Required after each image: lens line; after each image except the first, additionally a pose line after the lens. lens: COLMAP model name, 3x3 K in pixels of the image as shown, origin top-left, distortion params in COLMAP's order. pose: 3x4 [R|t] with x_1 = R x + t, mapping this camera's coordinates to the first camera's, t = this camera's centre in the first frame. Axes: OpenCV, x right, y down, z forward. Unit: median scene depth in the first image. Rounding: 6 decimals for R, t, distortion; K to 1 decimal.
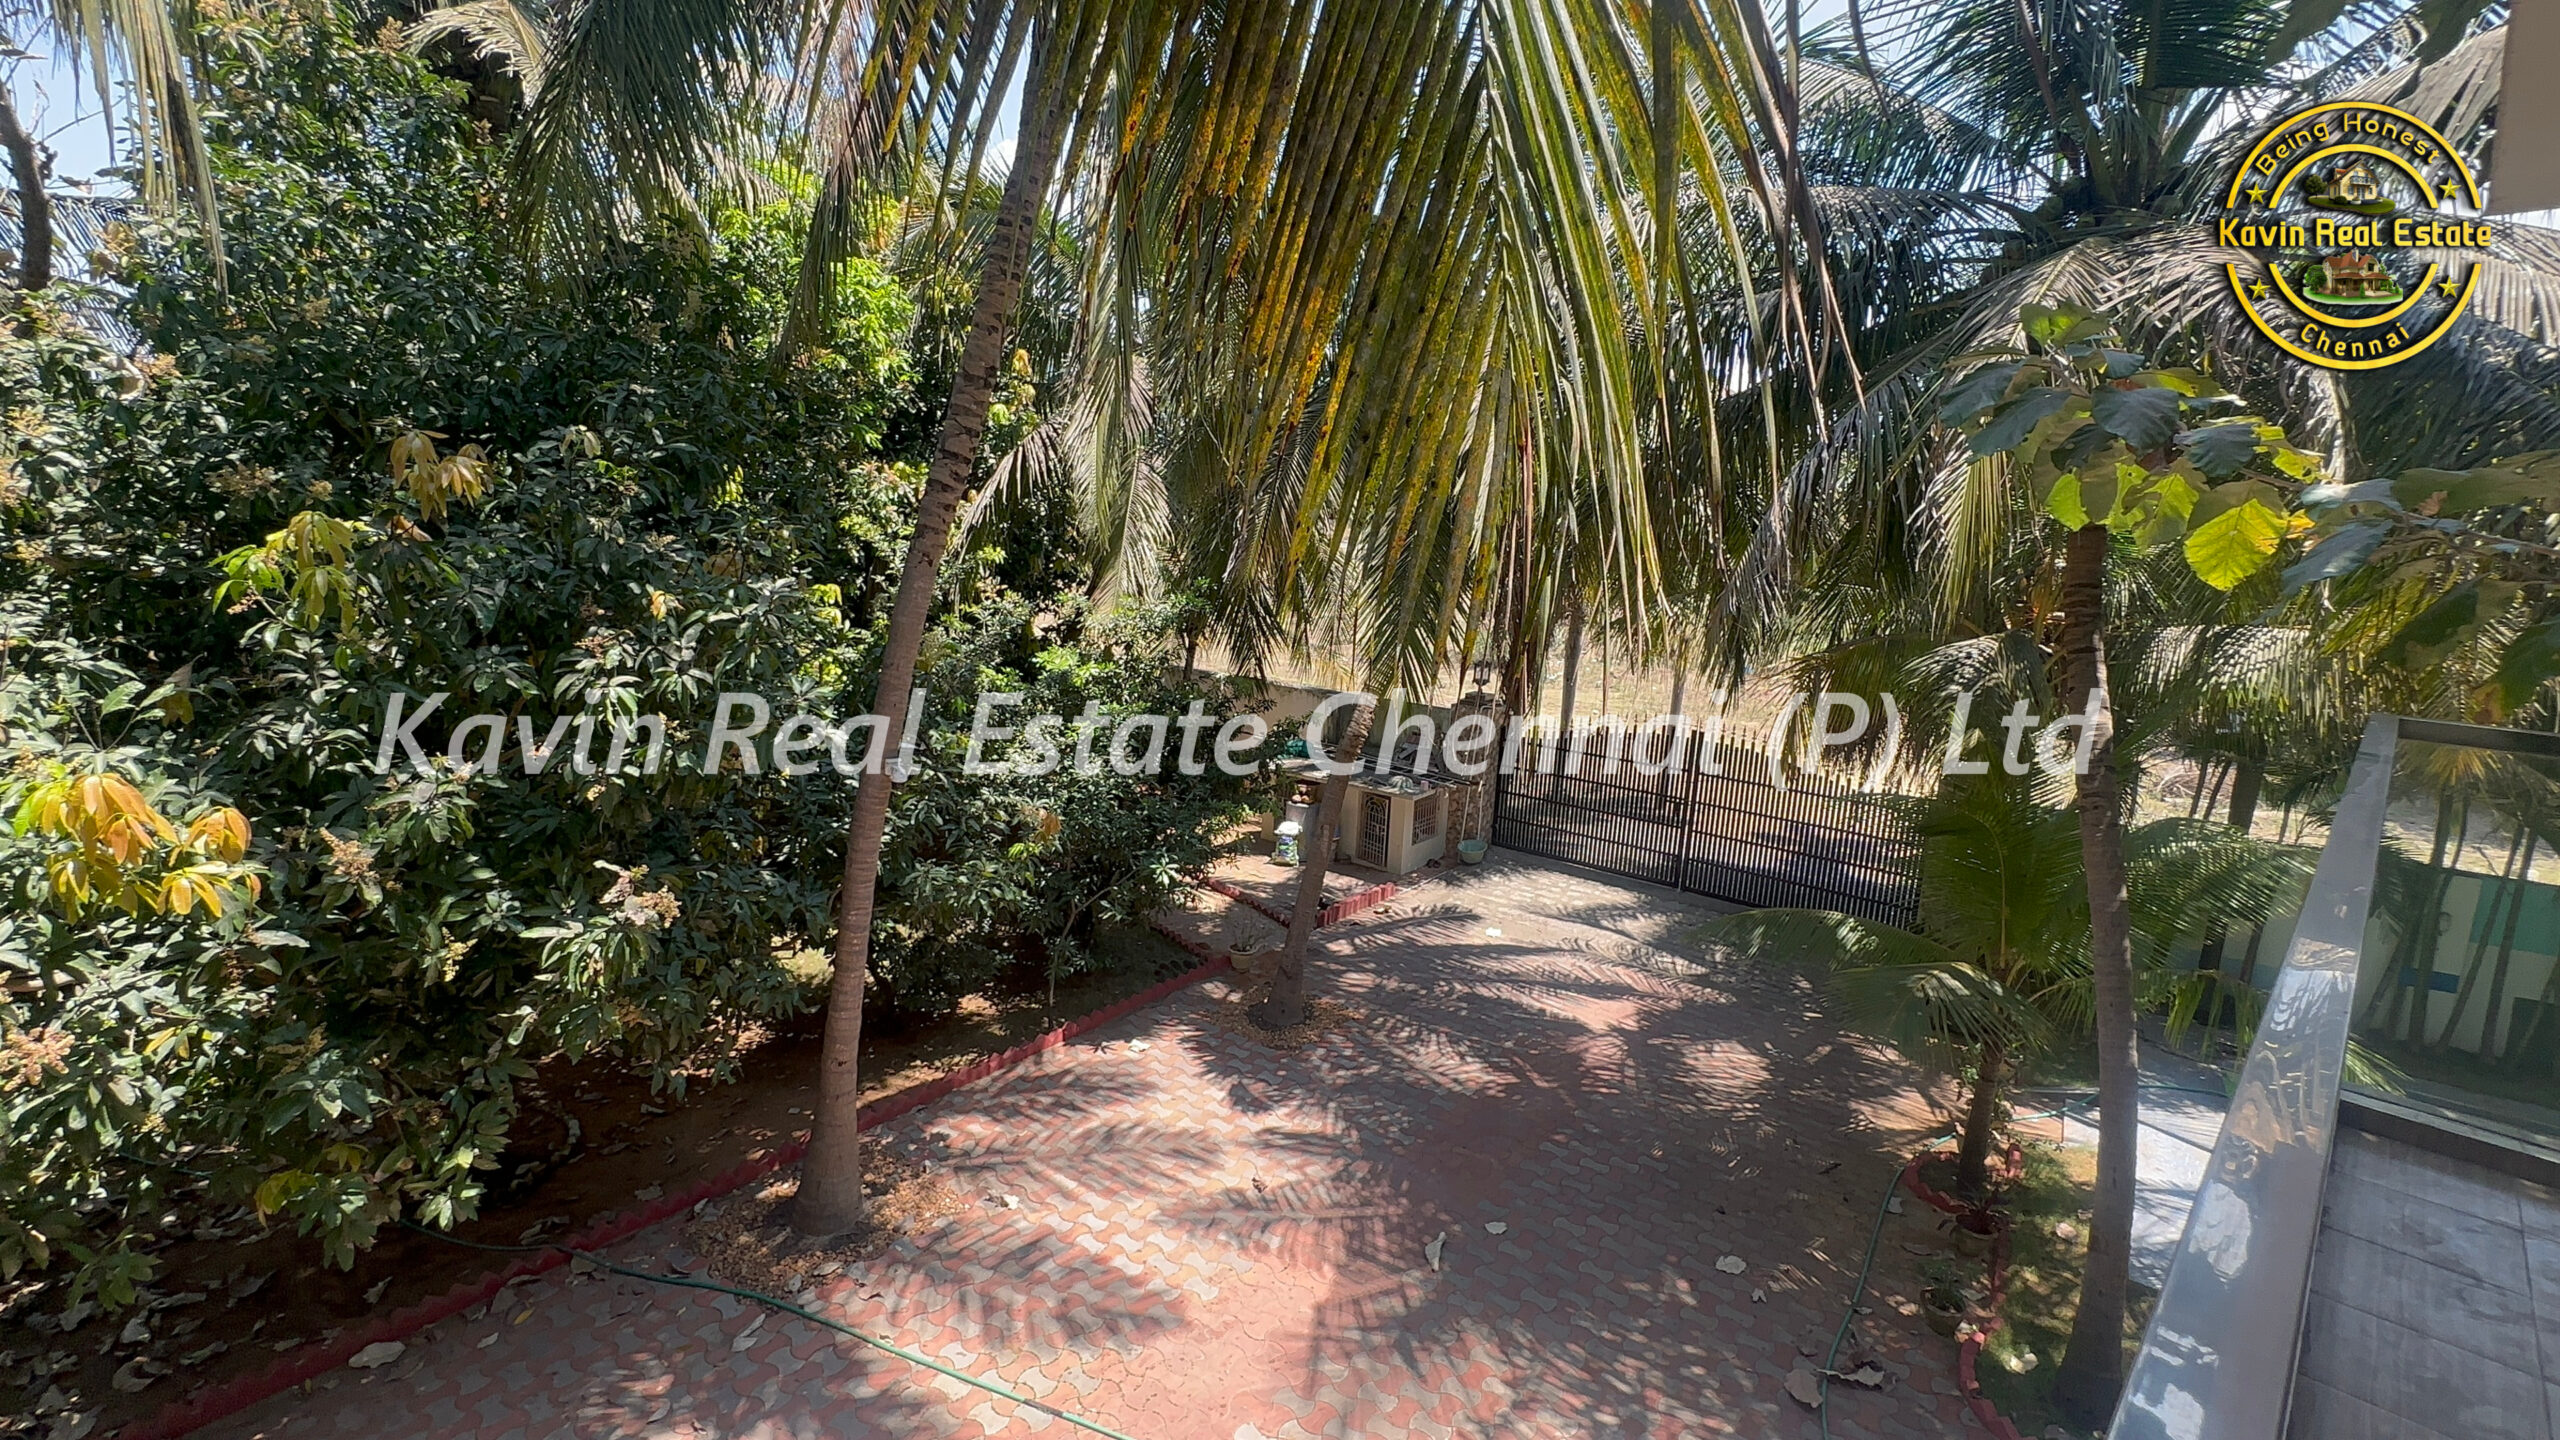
lens RADIAL K [[1127.0, 0, 1276.7], [0, 1127.0, 712.0], [0, 0, 1]] dist [-0.002041, 0.000068]
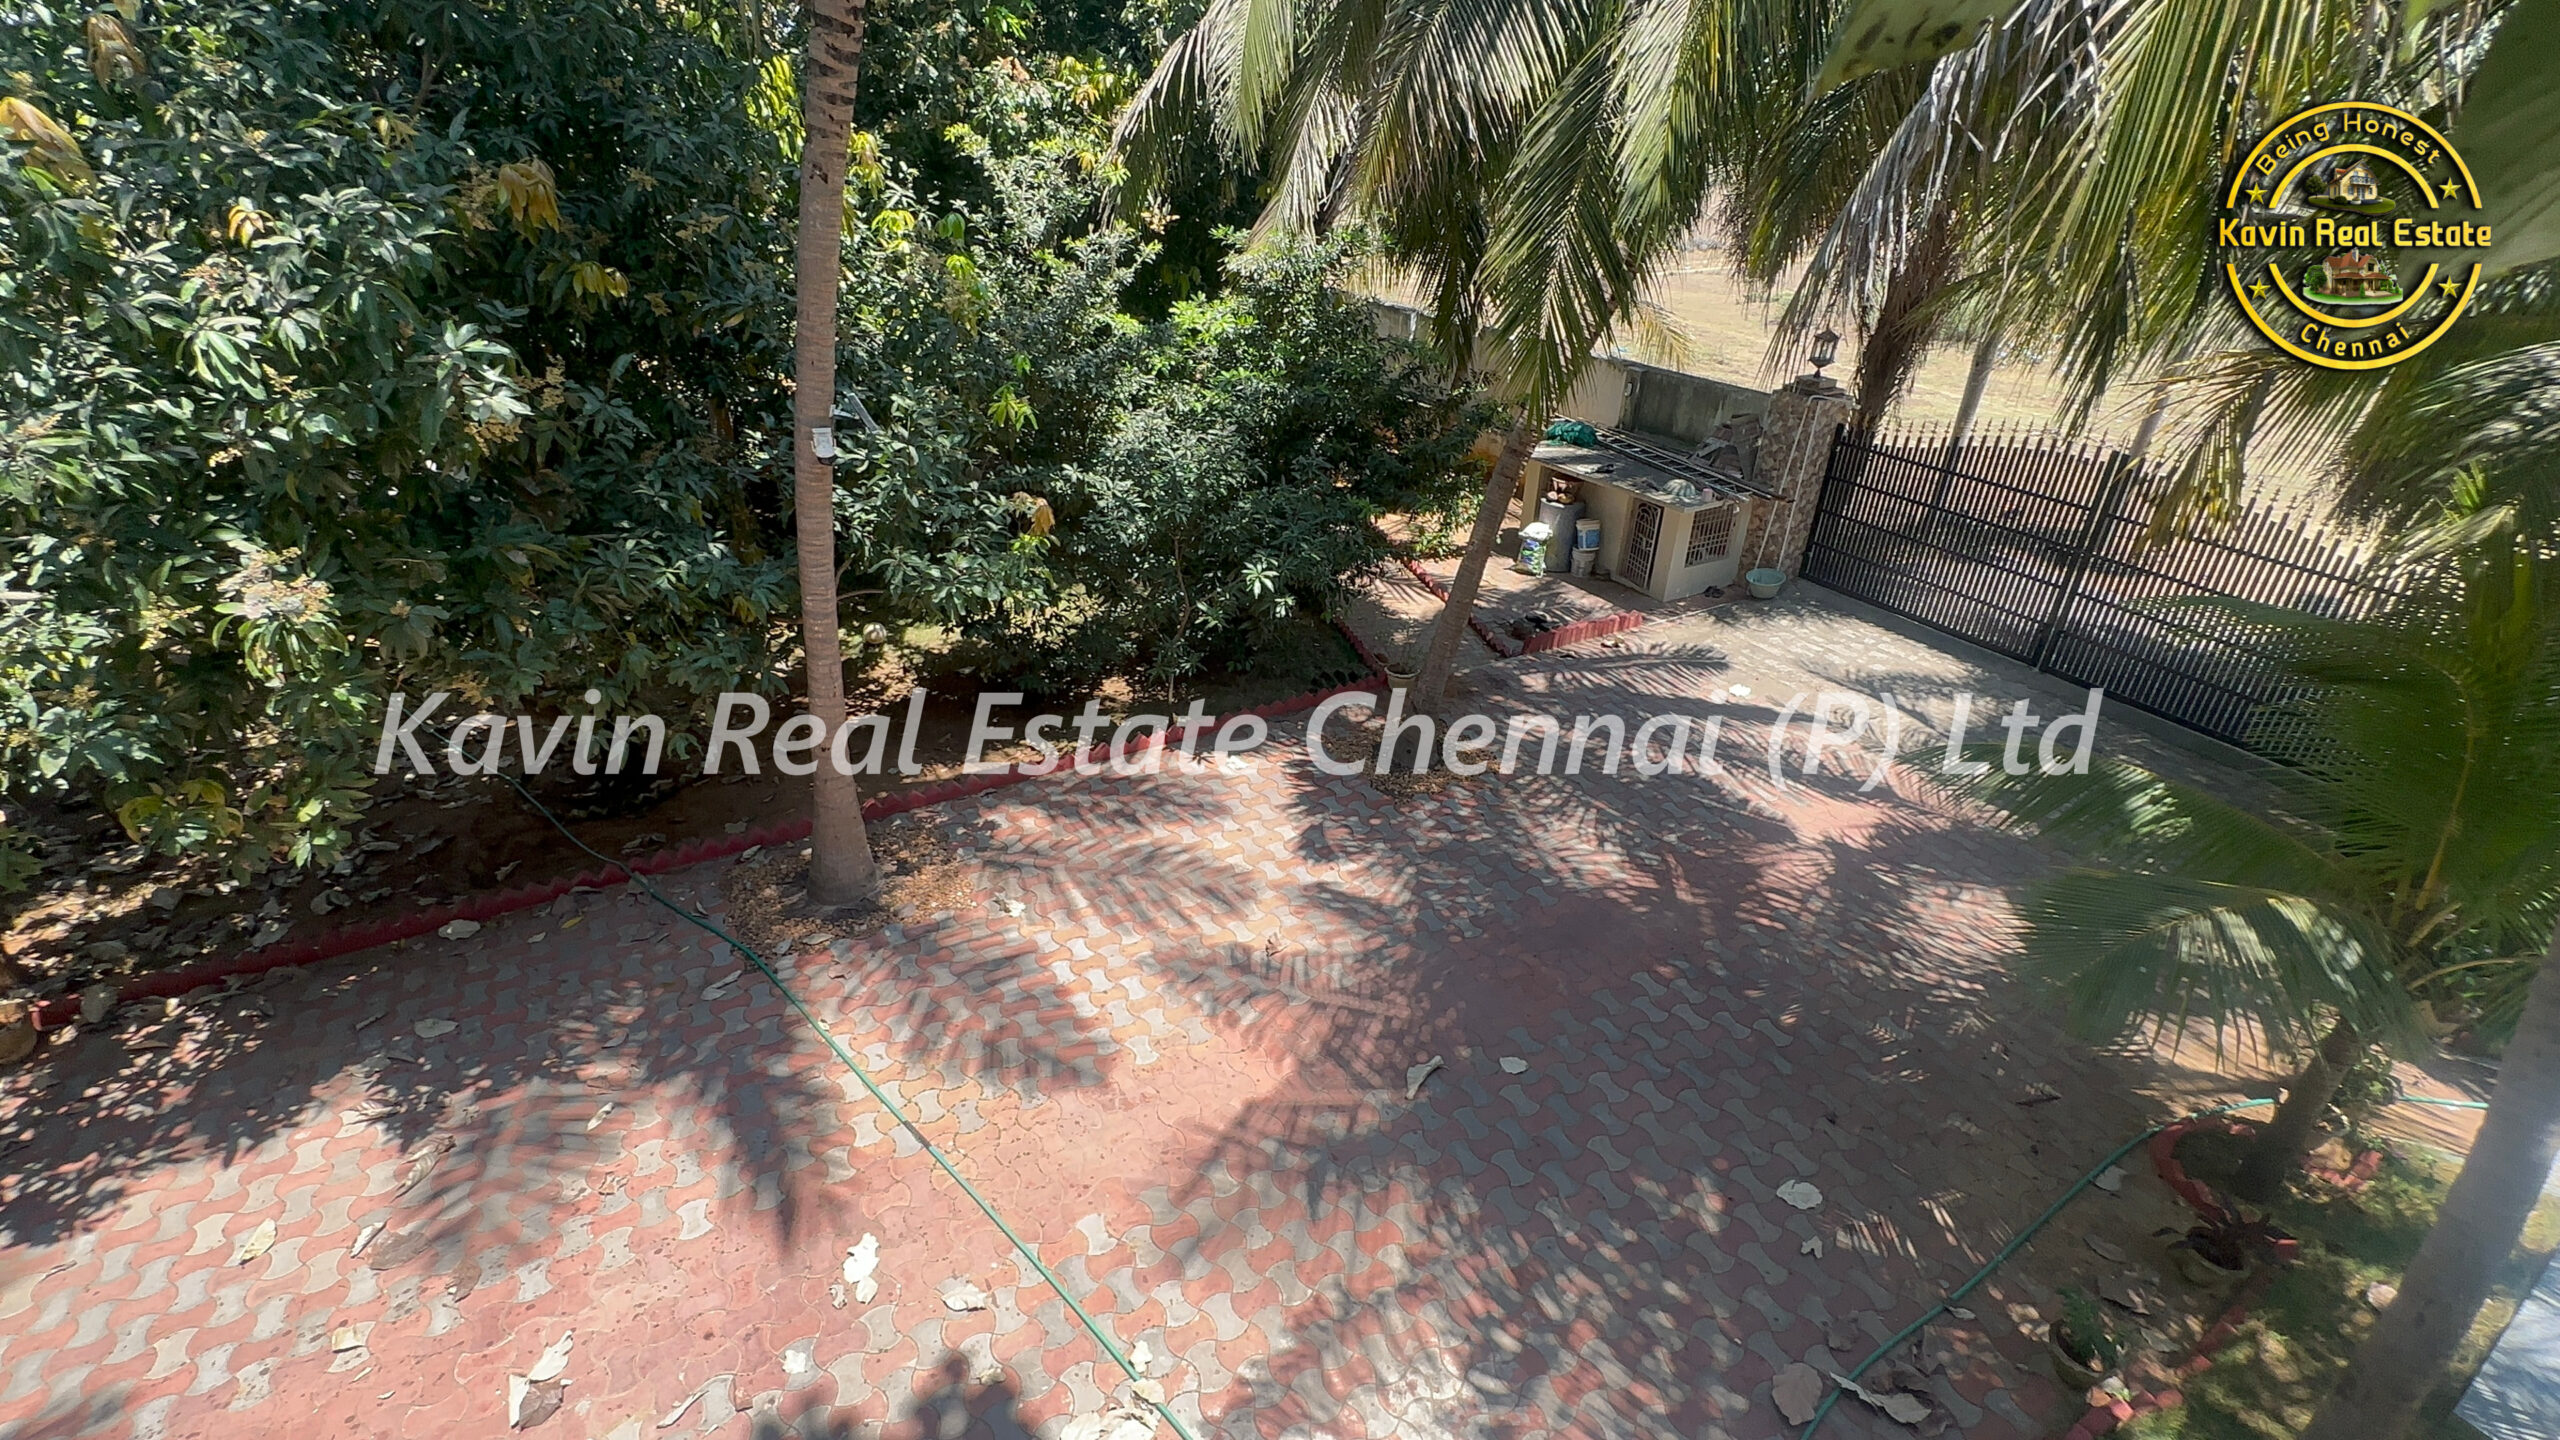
lens RADIAL K [[1127.0, 0, 1276.7], [0, 1127.0, 712.0], [0, 0, 1]] dist [-0.002041, 0.000068]
pose [[0.927650, 0.155242, -0.339655, 0.250092], [-0.048771, 0.952074, 0.301953, -0.023955], [0.370252, -0.263542, 0.890763, 0.249092]]
